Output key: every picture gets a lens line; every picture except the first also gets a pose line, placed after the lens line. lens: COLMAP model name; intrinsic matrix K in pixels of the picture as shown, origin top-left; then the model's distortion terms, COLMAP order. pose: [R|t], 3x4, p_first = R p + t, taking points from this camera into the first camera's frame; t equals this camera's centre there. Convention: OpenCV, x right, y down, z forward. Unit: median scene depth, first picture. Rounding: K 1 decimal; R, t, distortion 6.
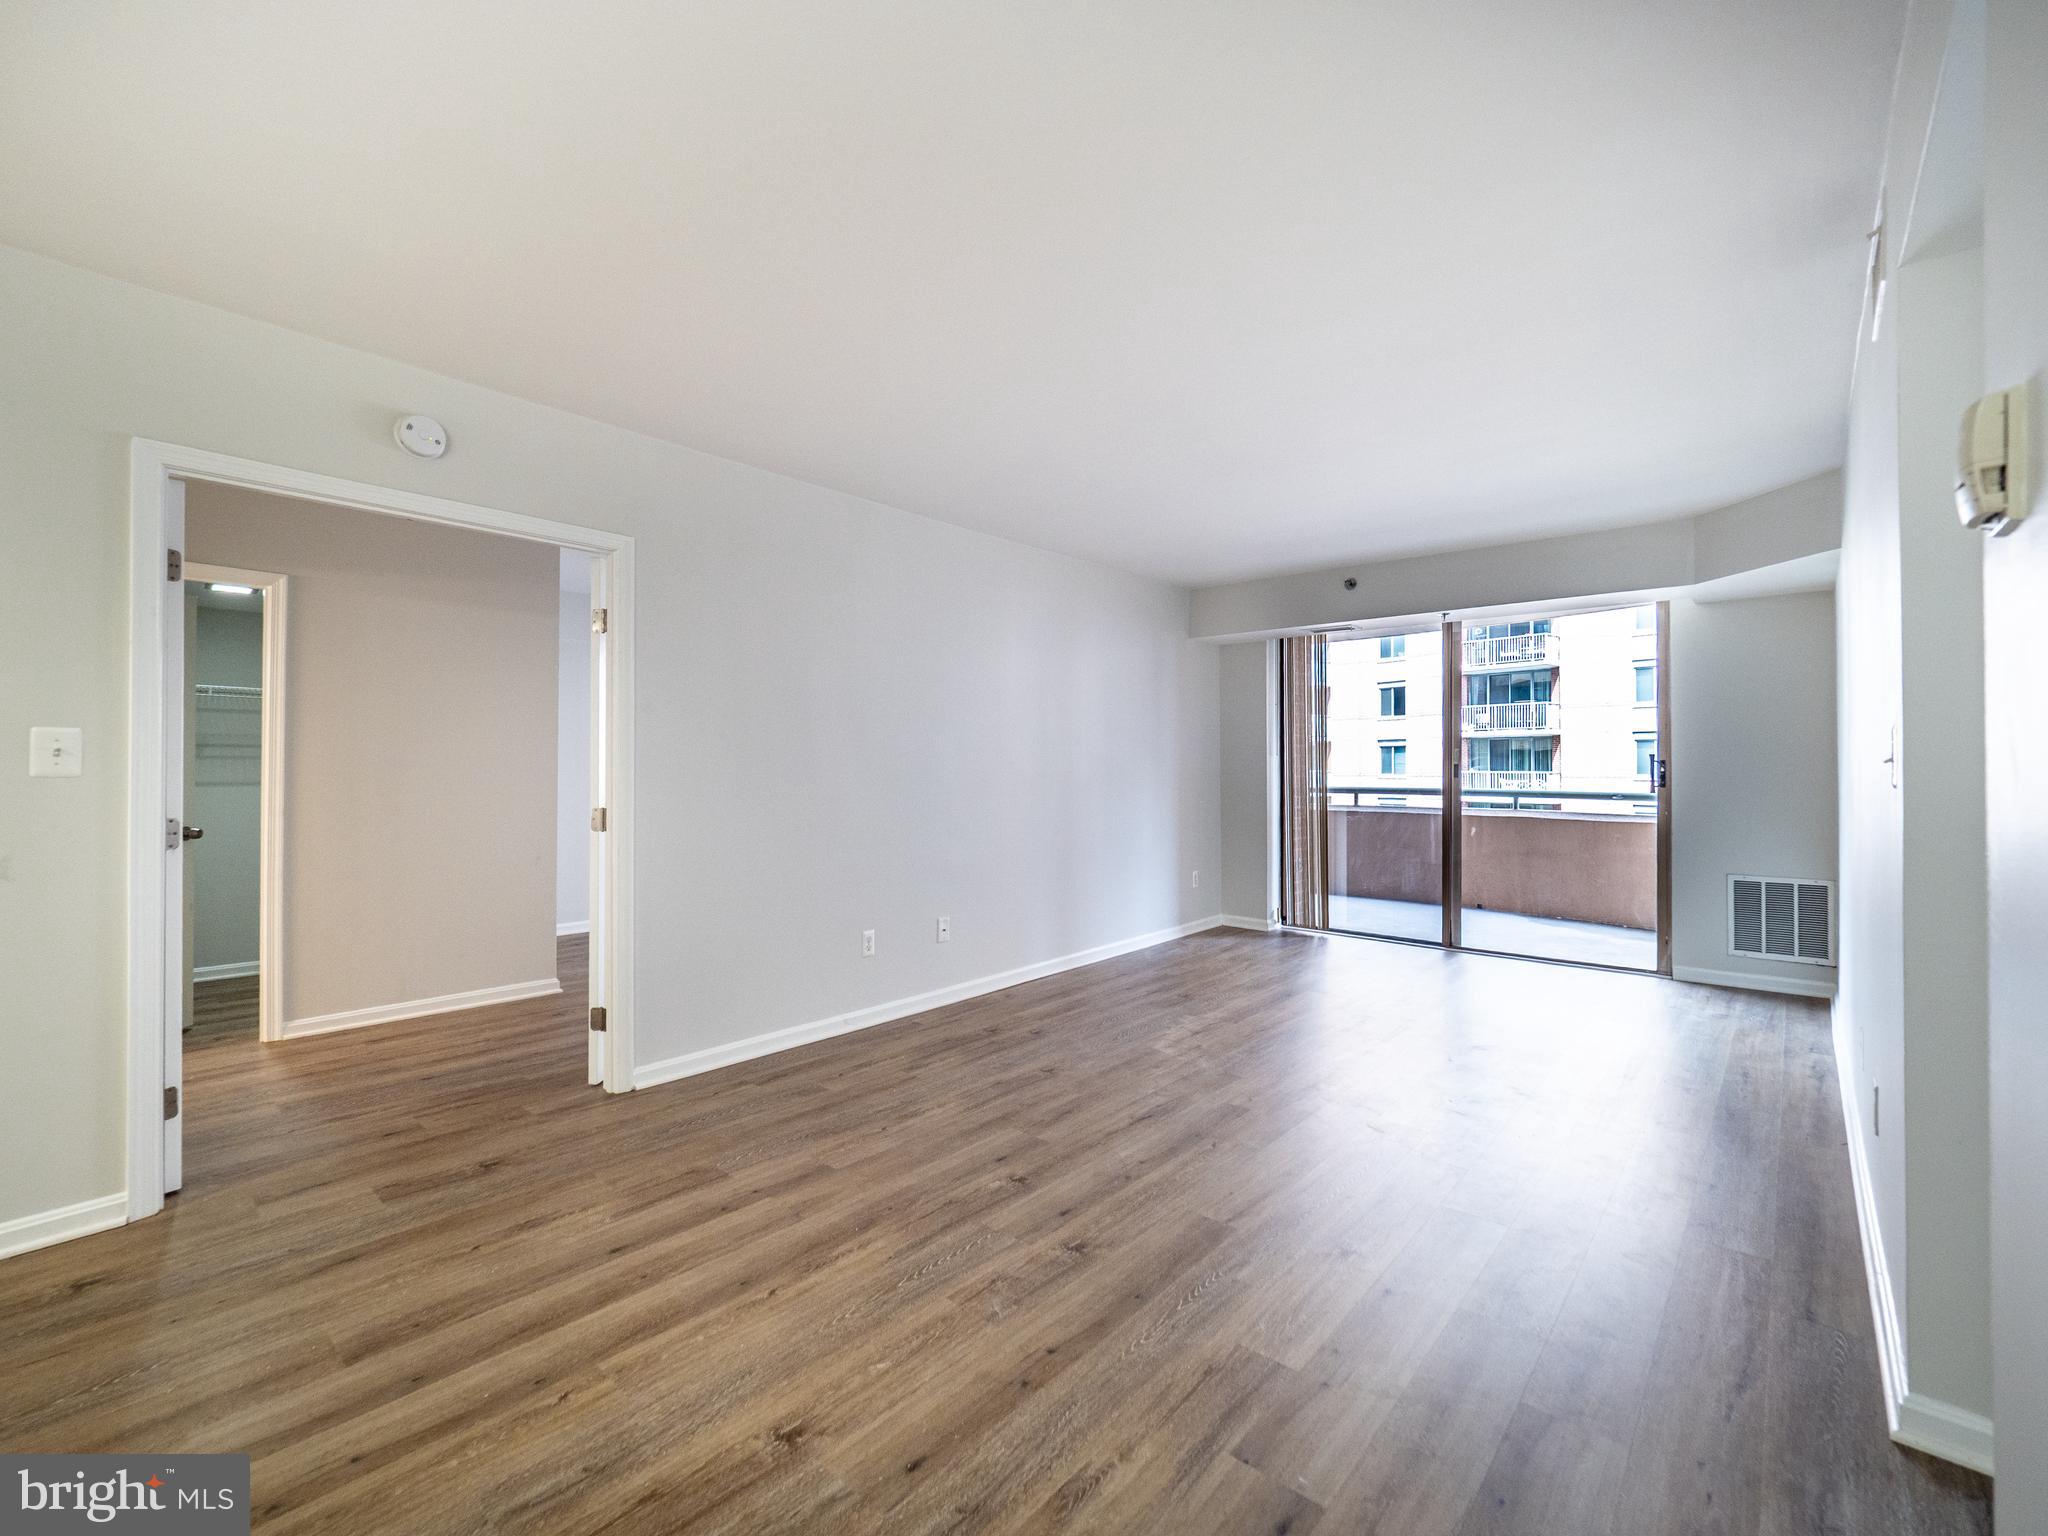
lens RADIAL K [[886.3, 0, 1024.0], [0, 886.3, 768.0], [0, 0, 1]] dist [0.001793, -0.000676]
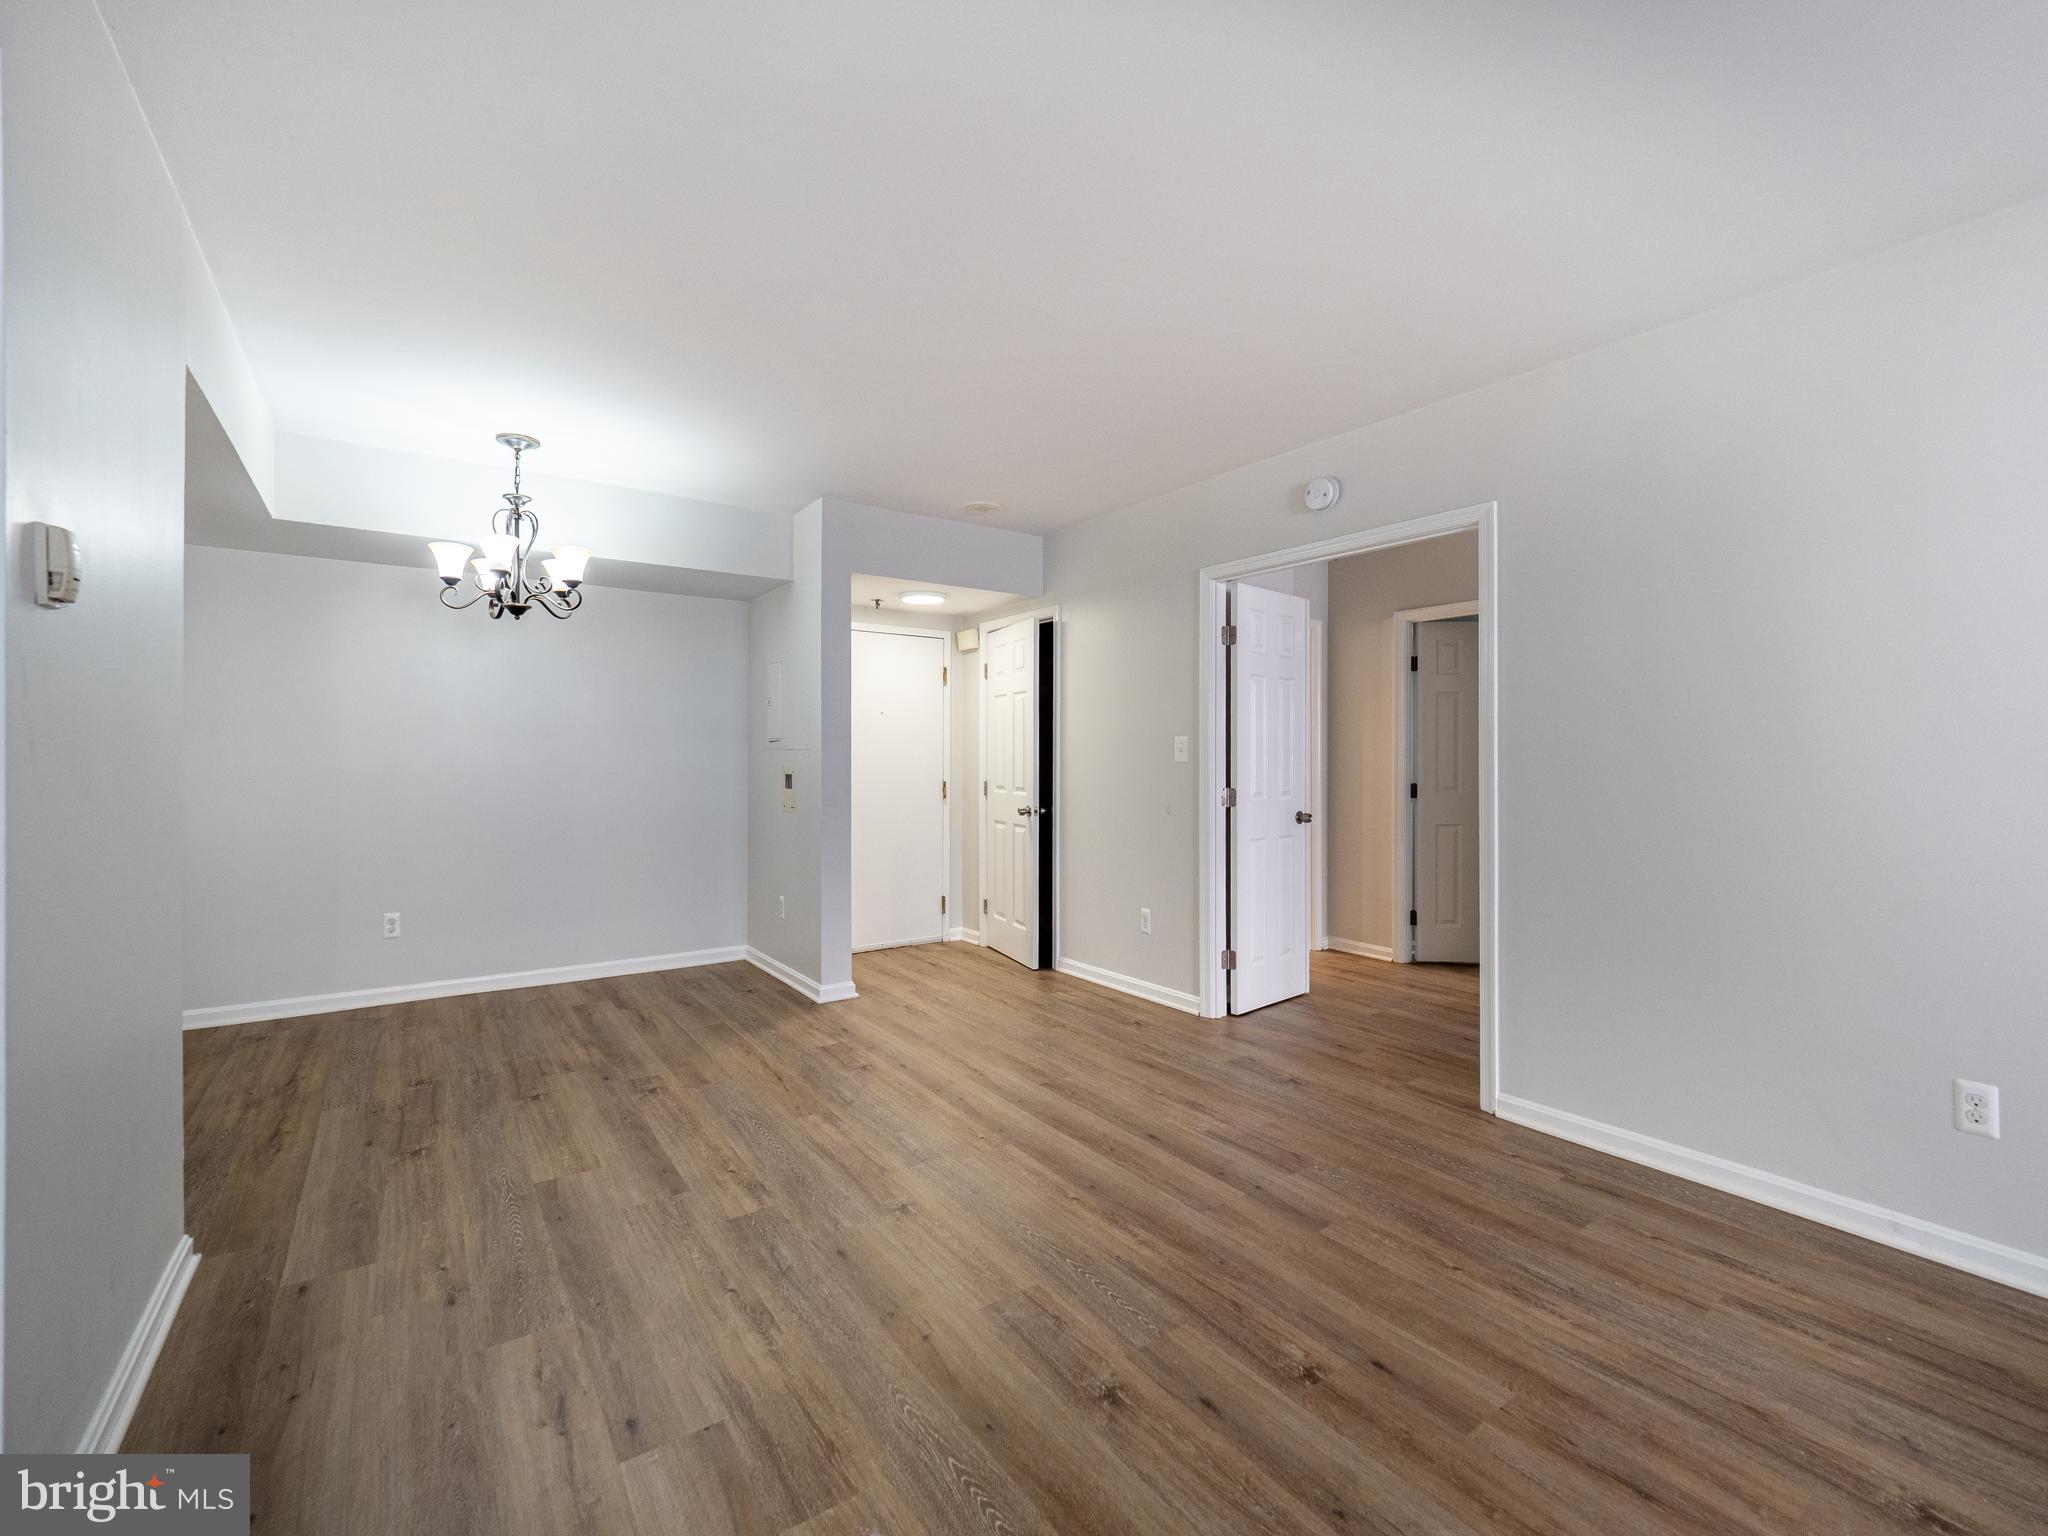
lens RADIAL K [[881.7, 0, 1024.0], [0, 881.7, 768.0], [0, 0, 1]] dist [-0.000495, -0.000490]
pose [[-0.228929, 0.009654, -0.973395, 0.579113], [-0.001393, 0.999947, 0.010245, 0.002846], [0.973442, 0.003702, -0.228903, 0.798342]]
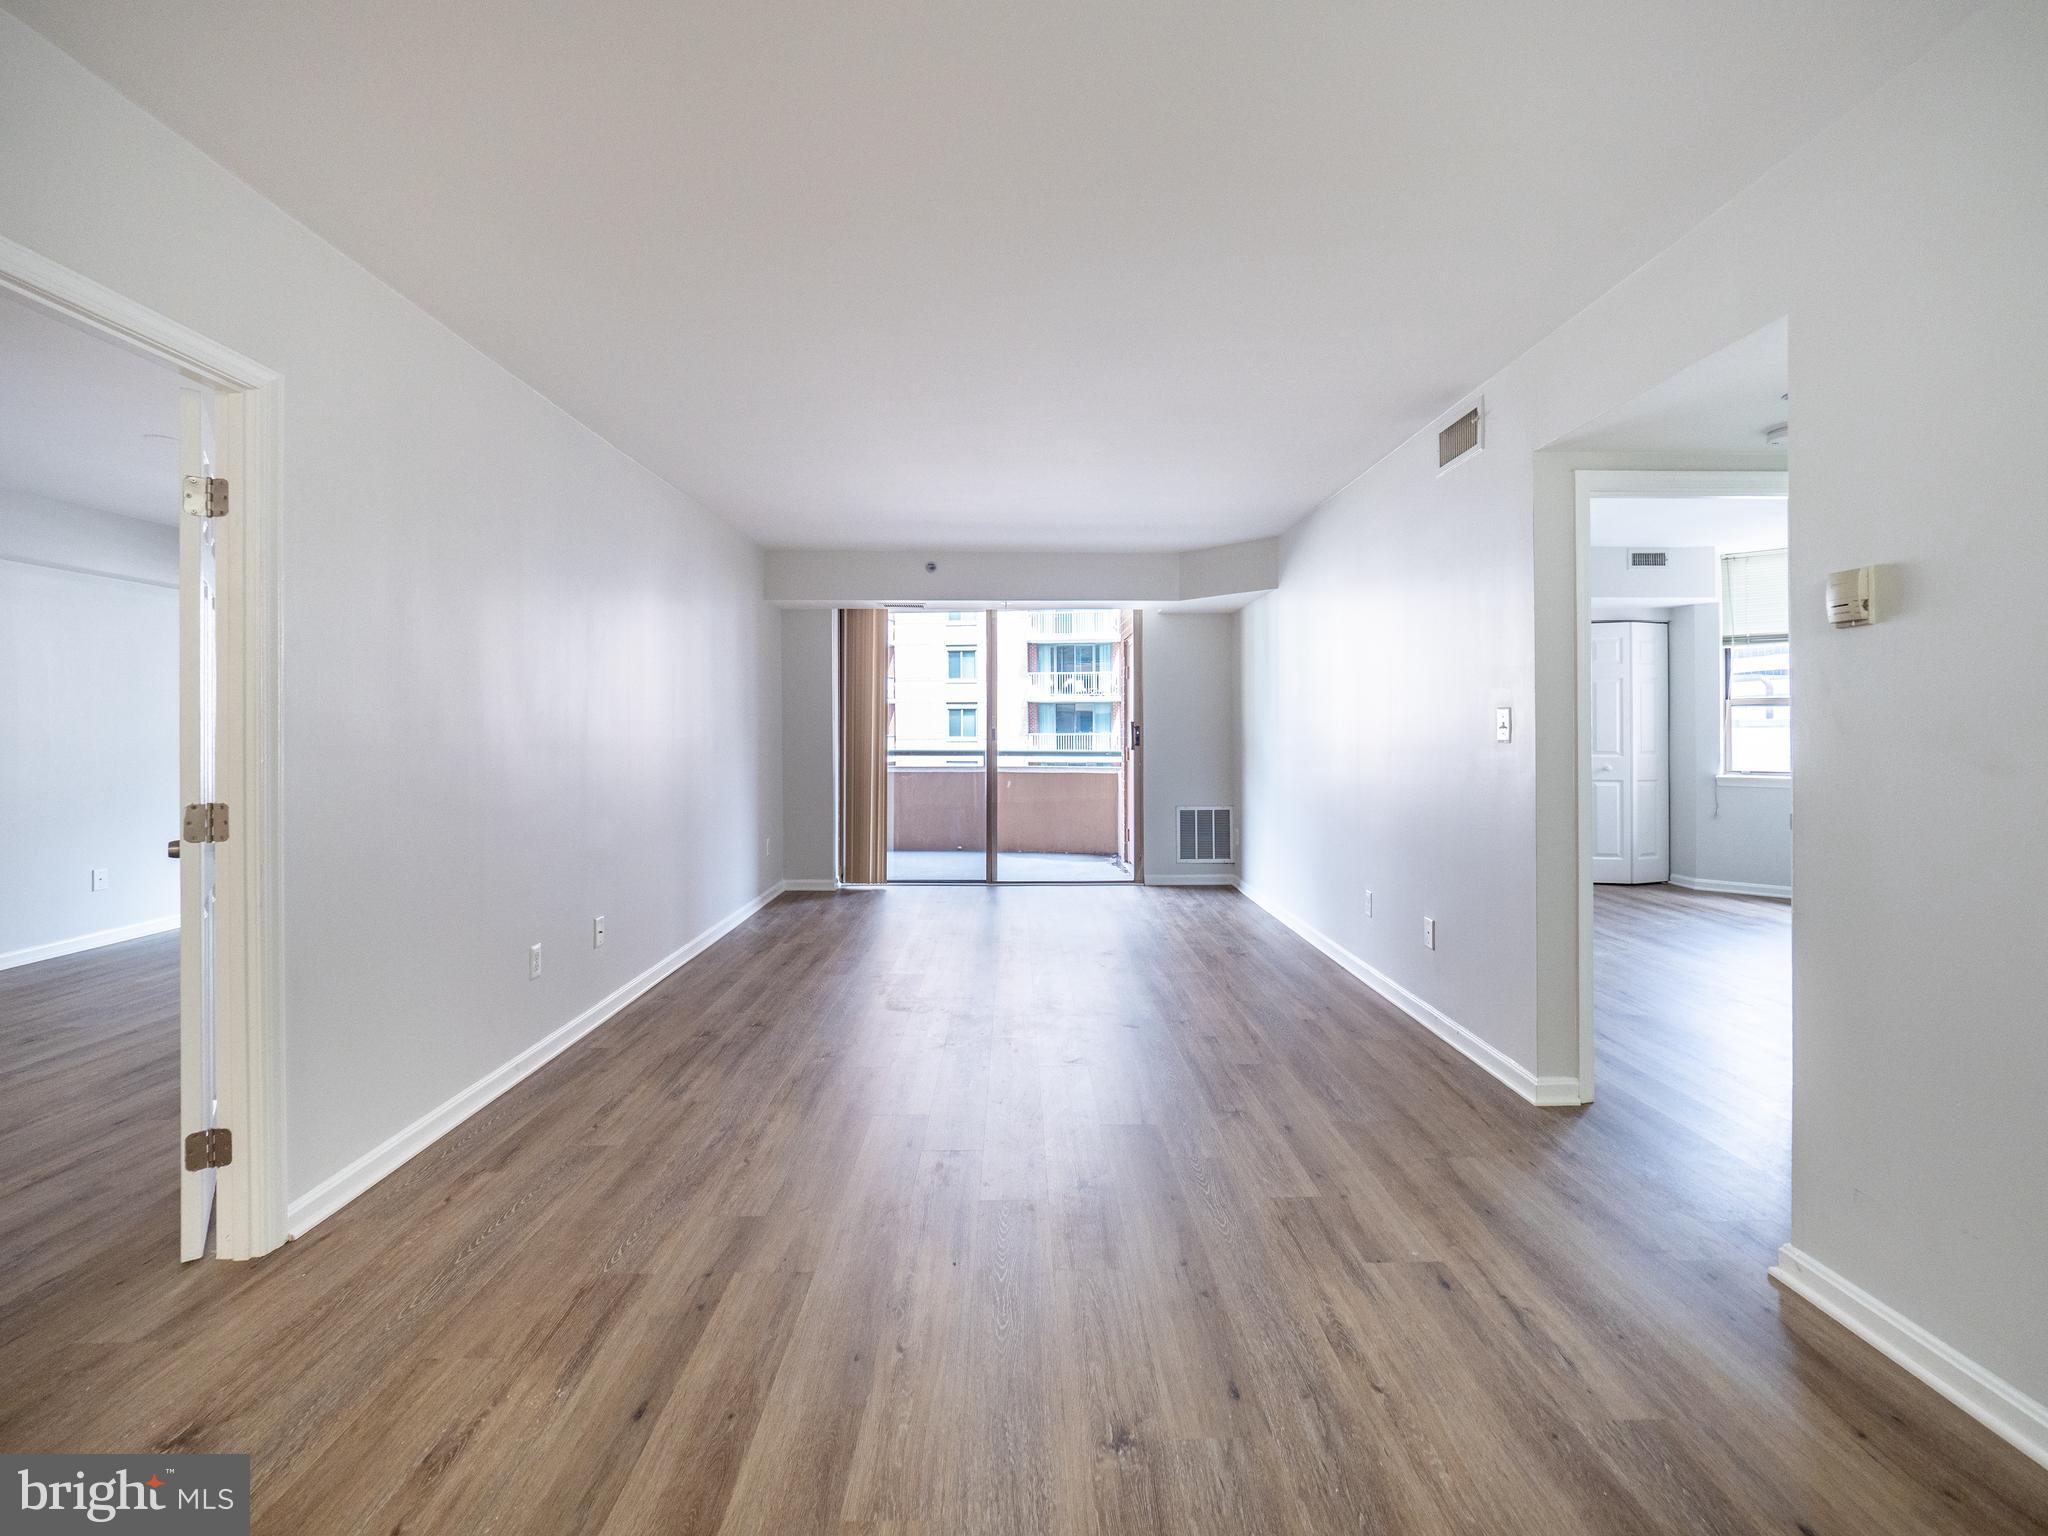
lens RADIAL K [[873.3, 0, 1023.3], [0, 873.3, 730.6], [0, 0, 1]] dist [-0.004863, -0.000172]
pose [[0.742530, -0.002578, 0.669808, -0.502138], [0.004486, 0.999989, -0.001125, -0.001226], [-0.669798, 0.003841, 0.742534, 0.197615]]
